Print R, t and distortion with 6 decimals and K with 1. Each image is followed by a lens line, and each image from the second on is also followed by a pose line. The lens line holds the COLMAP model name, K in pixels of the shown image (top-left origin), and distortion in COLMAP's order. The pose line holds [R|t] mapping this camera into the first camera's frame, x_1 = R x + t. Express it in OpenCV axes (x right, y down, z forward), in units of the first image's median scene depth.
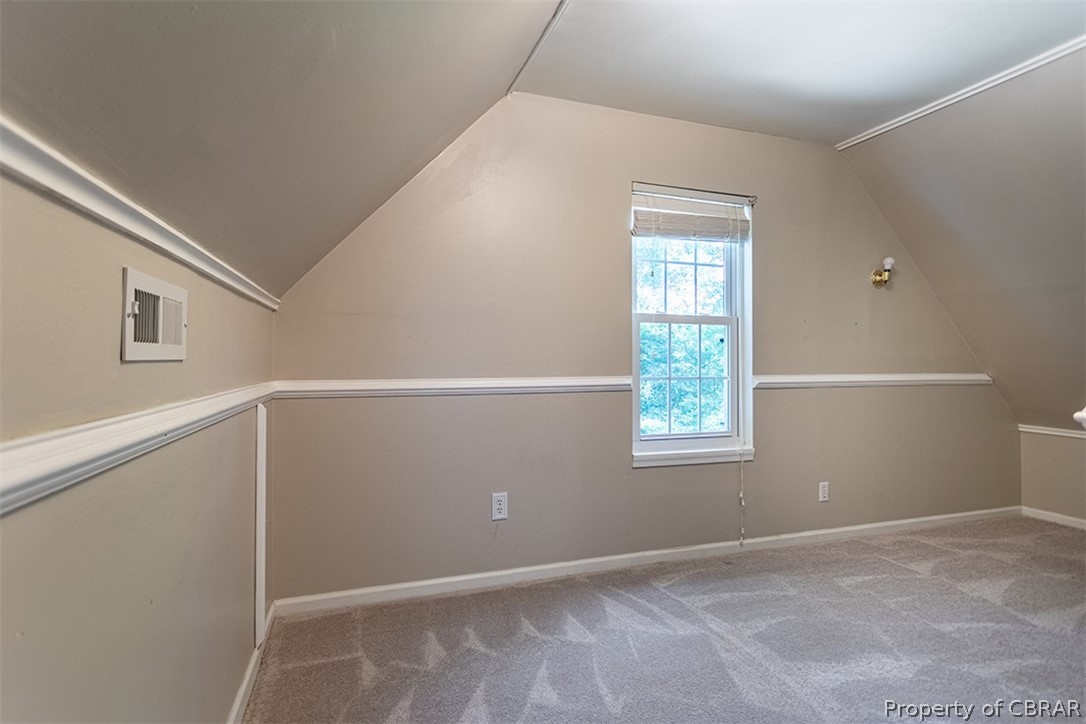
lens RADIAL K [[524.6, 0, 543.0], [0, 524.6, 362.0], [0, 0, 1]] dist [0.000438, 0.000090]
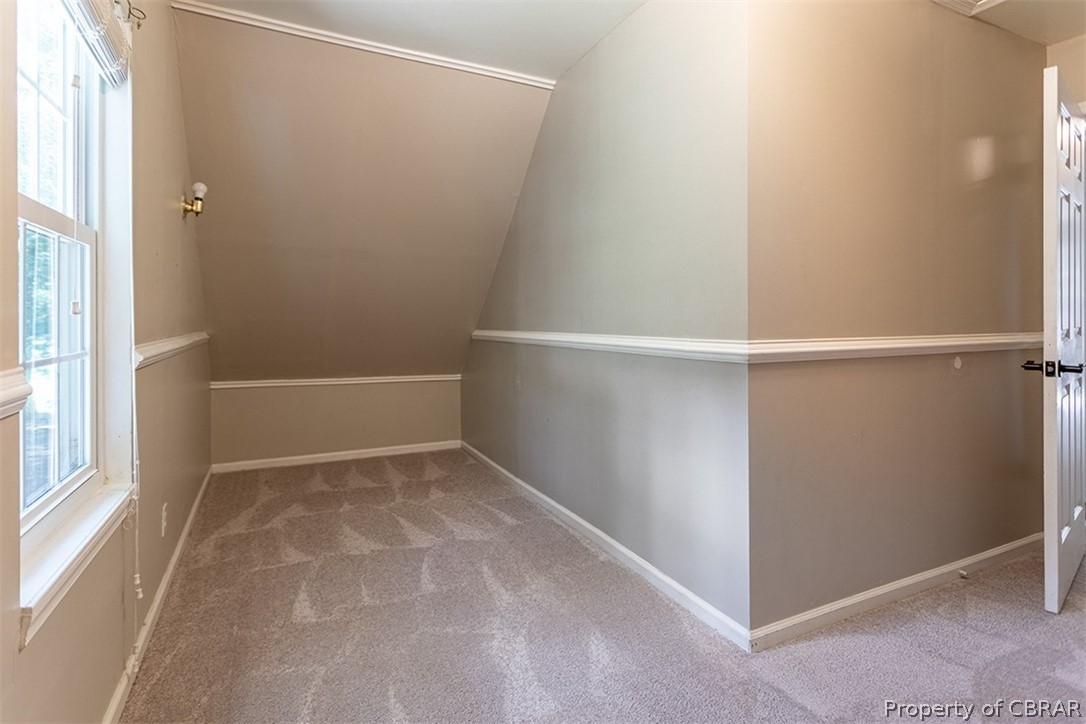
lens RADIAL K [[523.3, 0, 539.4], [0, 523.3, 315.2], [0, 0, 1]] dist [0.000290, 0.000123]
pose [[-0.104289, 0.001795, 0.994545, -0.169662], [0.004228, 0.999990, -0.001362, -0.002827], [-0.994538, 0.004063, -0.104296, 0.652137]]
